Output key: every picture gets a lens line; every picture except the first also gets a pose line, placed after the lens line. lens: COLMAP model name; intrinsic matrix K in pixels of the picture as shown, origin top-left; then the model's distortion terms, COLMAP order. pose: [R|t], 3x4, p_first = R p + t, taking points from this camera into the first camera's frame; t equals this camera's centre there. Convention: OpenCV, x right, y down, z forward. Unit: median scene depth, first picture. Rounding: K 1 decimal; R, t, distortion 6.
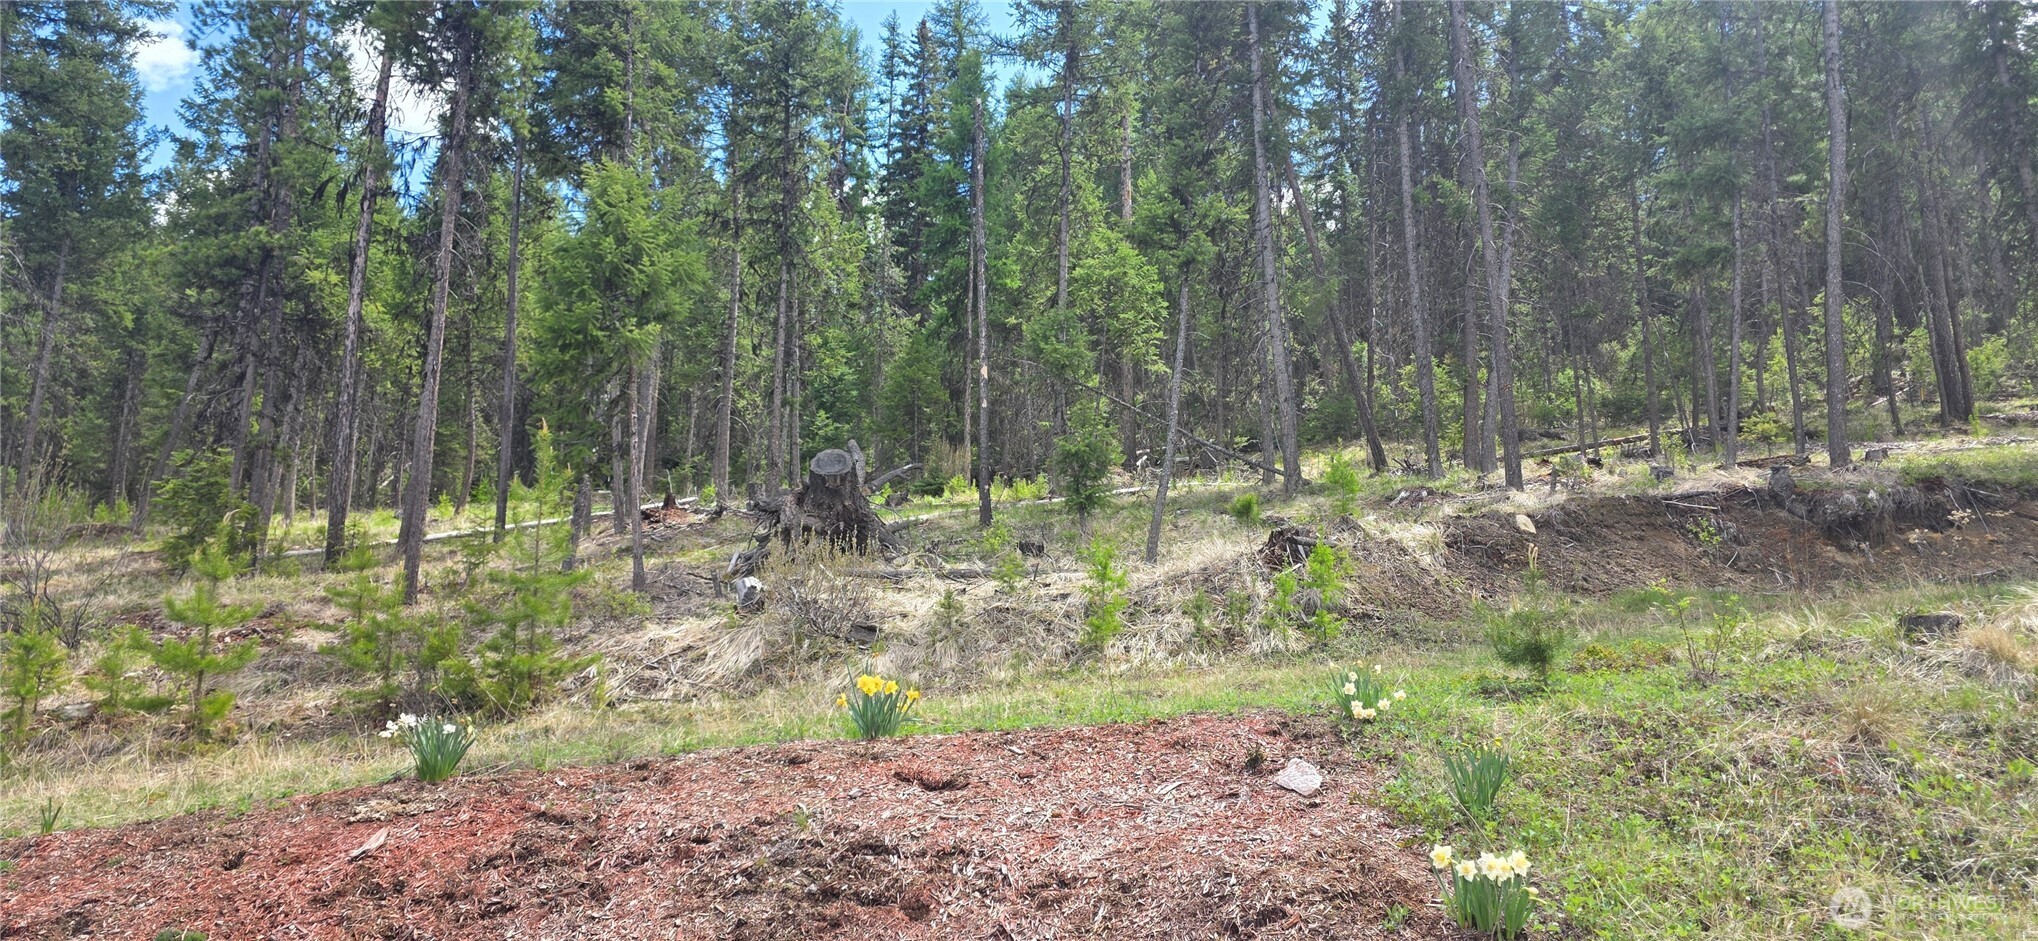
lens RADIAL K [[1360.7, 0, 1023.0], [0, 1360.7, 451.7], [0, 0, 1]] dist [0.081726, -0.084778]
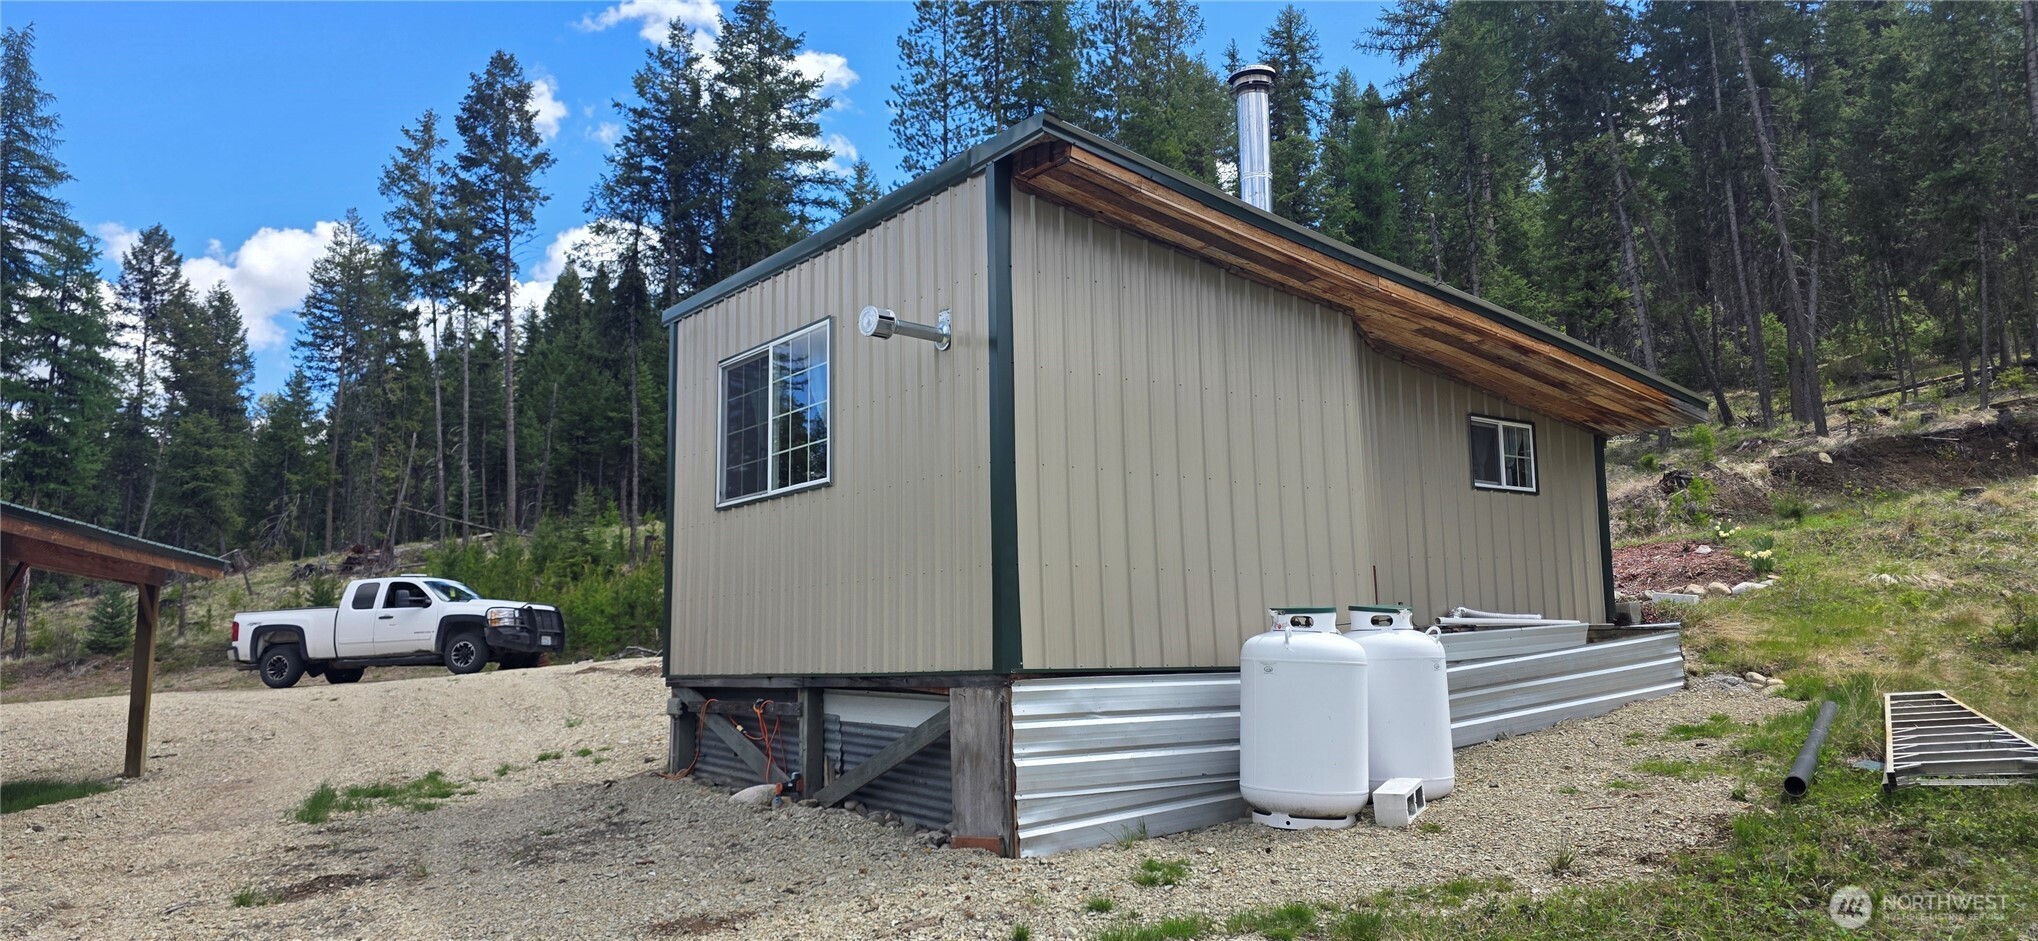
lens RADIAL K [[1406.6, 0, 979.8], [0, 1406.6, 460.2], [0, 0, 1]] dist [0.023407, -0.004345]
pose [[0.969931, -0.072436, -0.232351, -0.216339], [0.079152, 0.996668, 0.019699, -0.056385], [0.230150, -0.037498, 0.972433, -0.856665]]
